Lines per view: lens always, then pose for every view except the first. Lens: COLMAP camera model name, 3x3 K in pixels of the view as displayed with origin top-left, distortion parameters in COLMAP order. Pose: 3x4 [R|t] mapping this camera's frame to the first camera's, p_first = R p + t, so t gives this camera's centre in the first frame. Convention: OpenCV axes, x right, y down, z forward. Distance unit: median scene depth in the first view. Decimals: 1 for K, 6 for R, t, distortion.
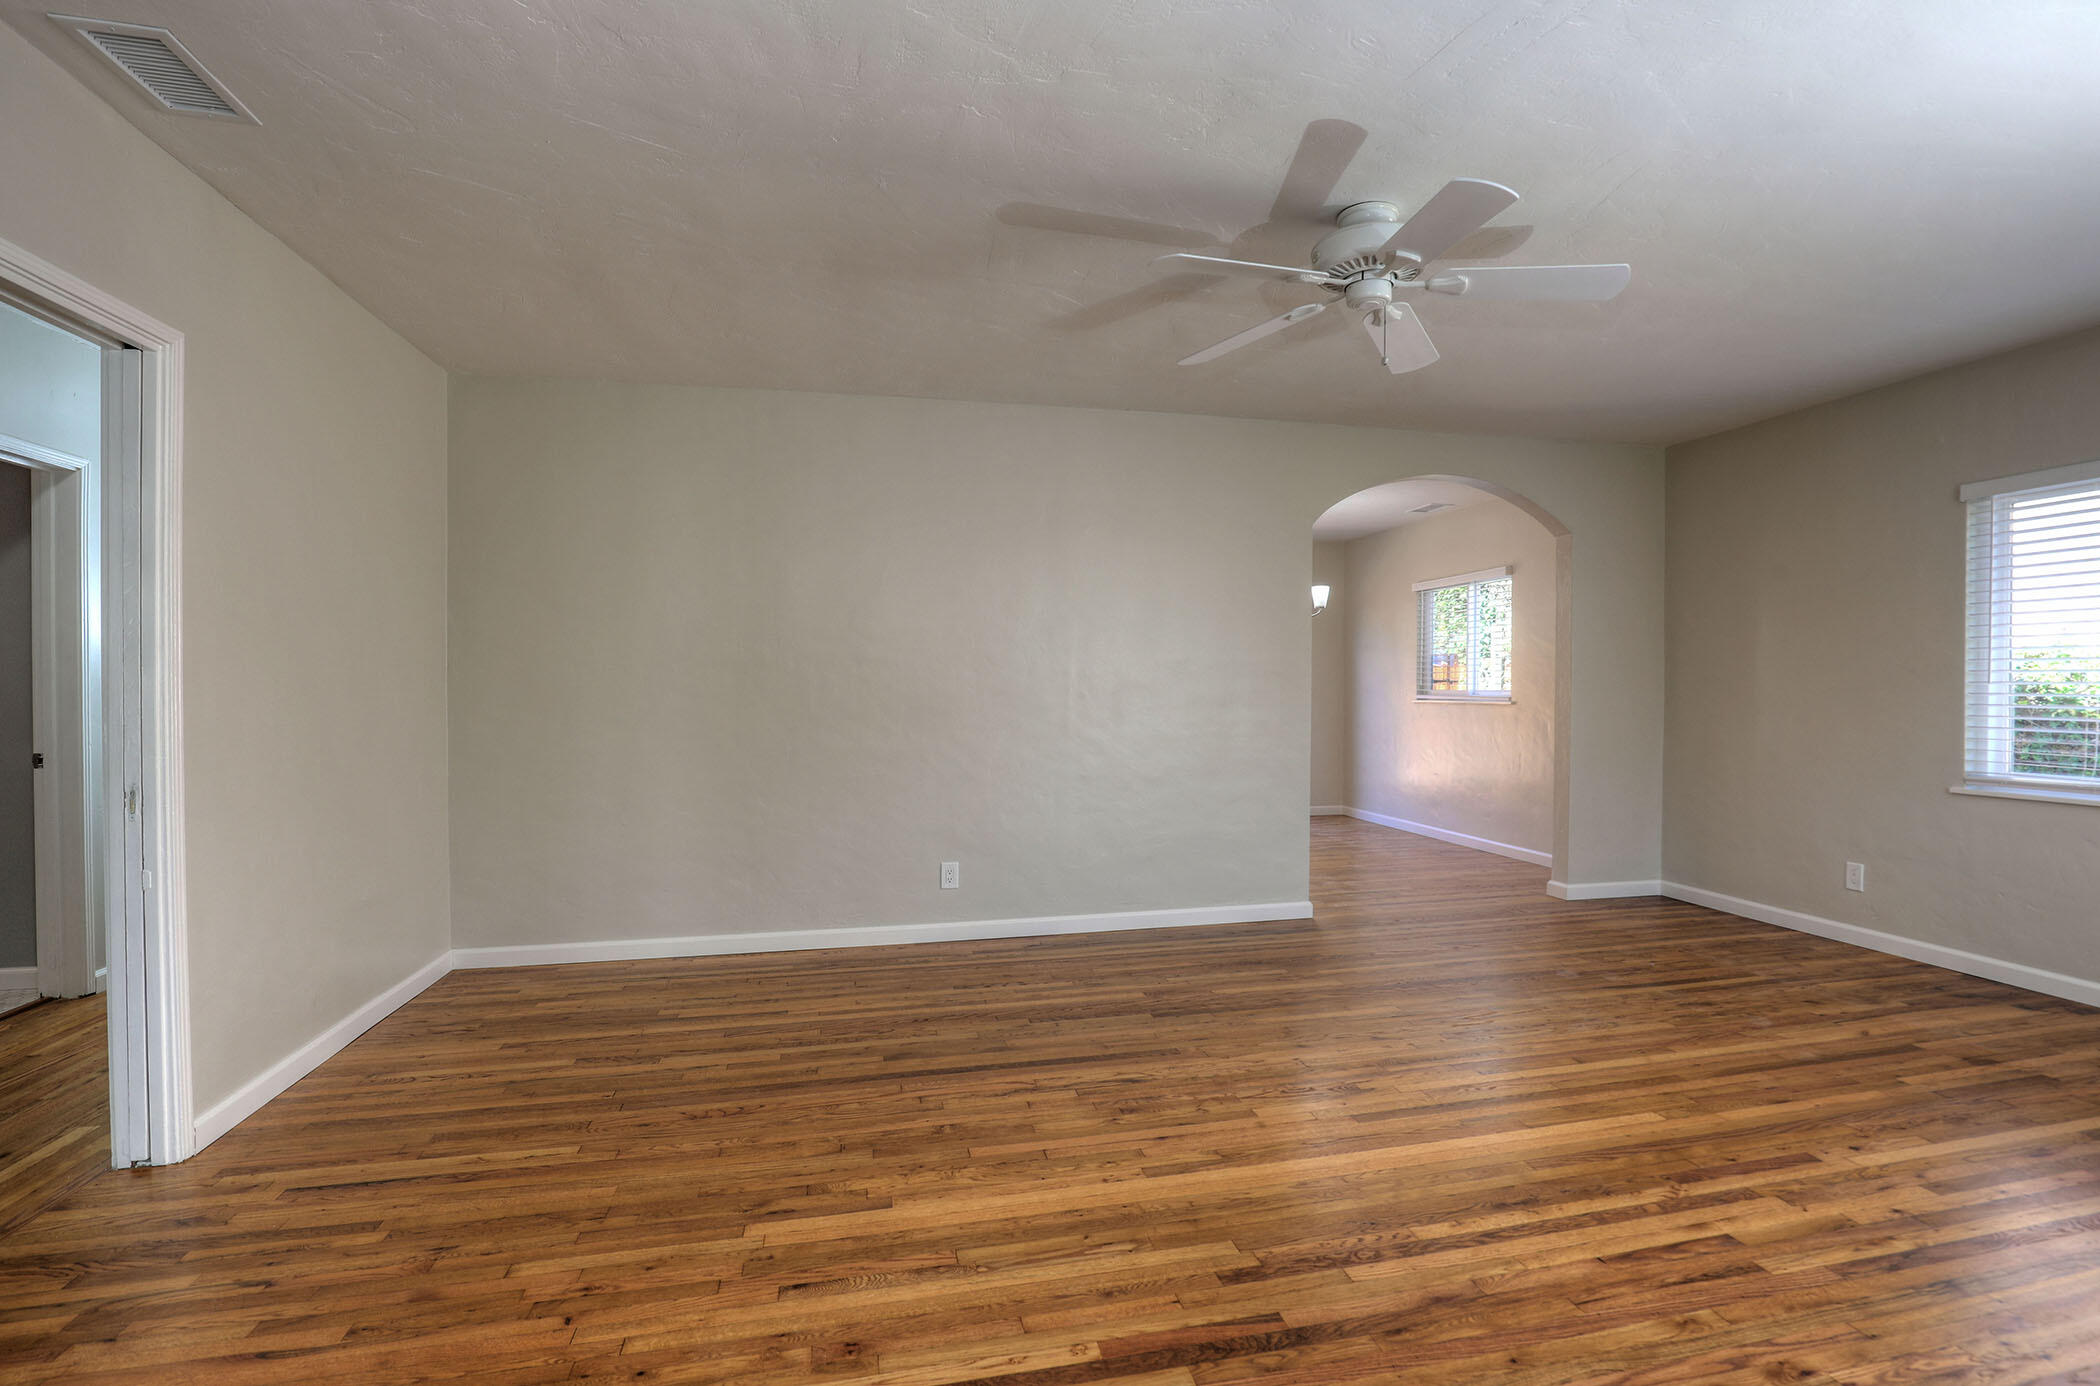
lens RADIAL K [[987.1, 0, 1101.9], [0, 987.1, 700.4], [0, 0, 1]] dist [-0.035385, 0.005537]
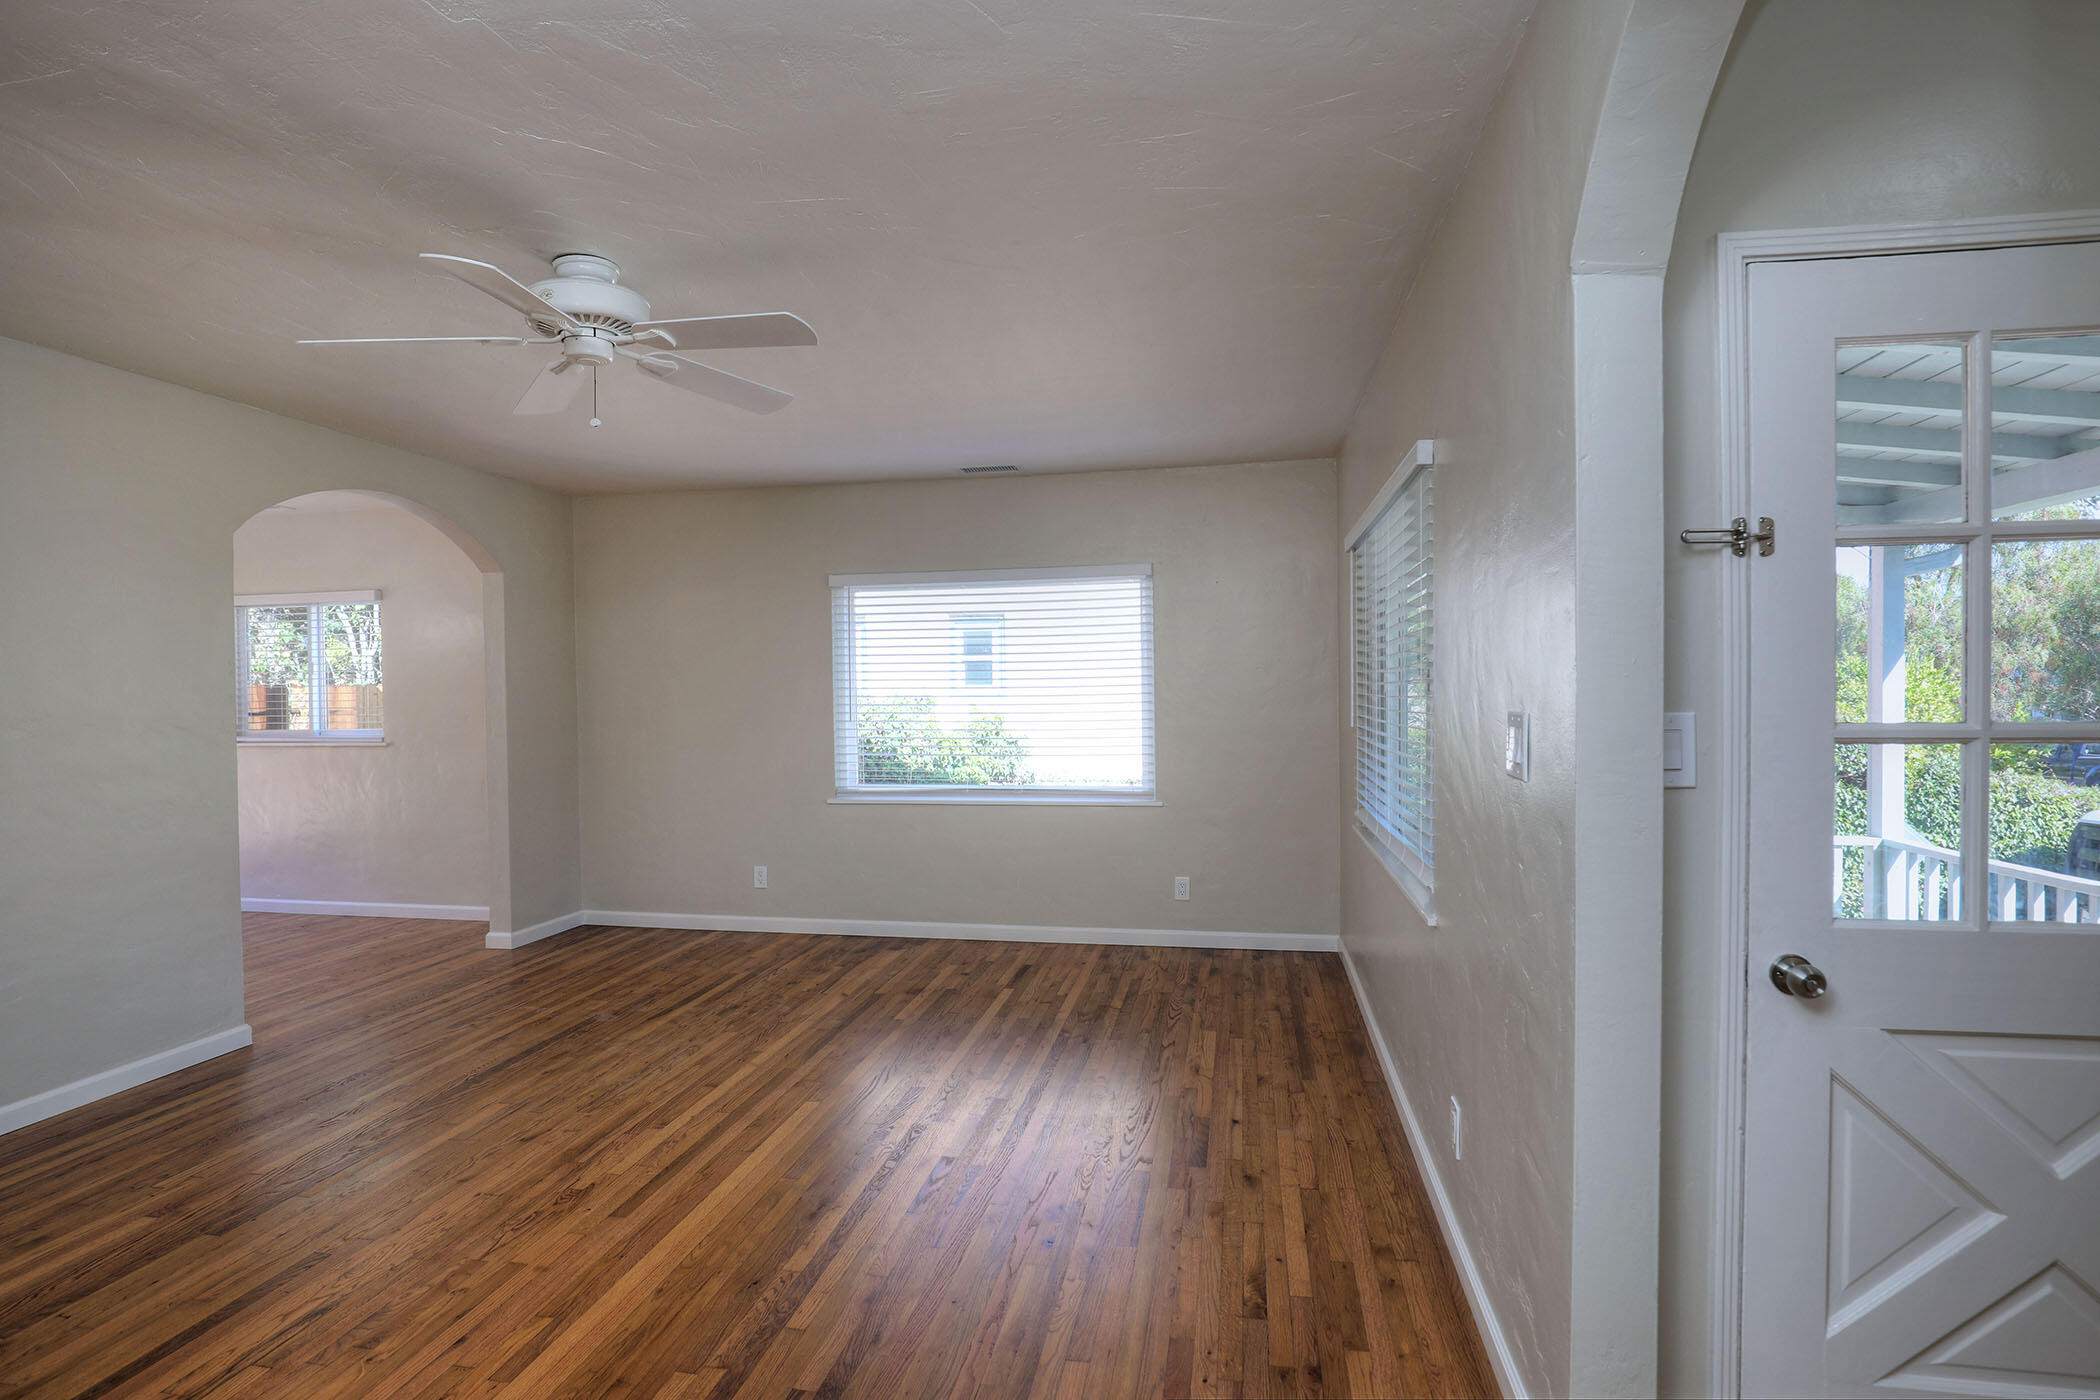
lens RADIAL K [[1038.7, 0, 1020.2], [0, 1038.7, 693.2], [0, 0, 1]] dist [-0.025264, 0.003973]
pose [[0.427294, -0.005996, 0.904093, -0.418802], [0.023435, 0.999715, -0.004446, -0.061238], [-0.903809, 0.023088, 0.427313, 0.176761]]
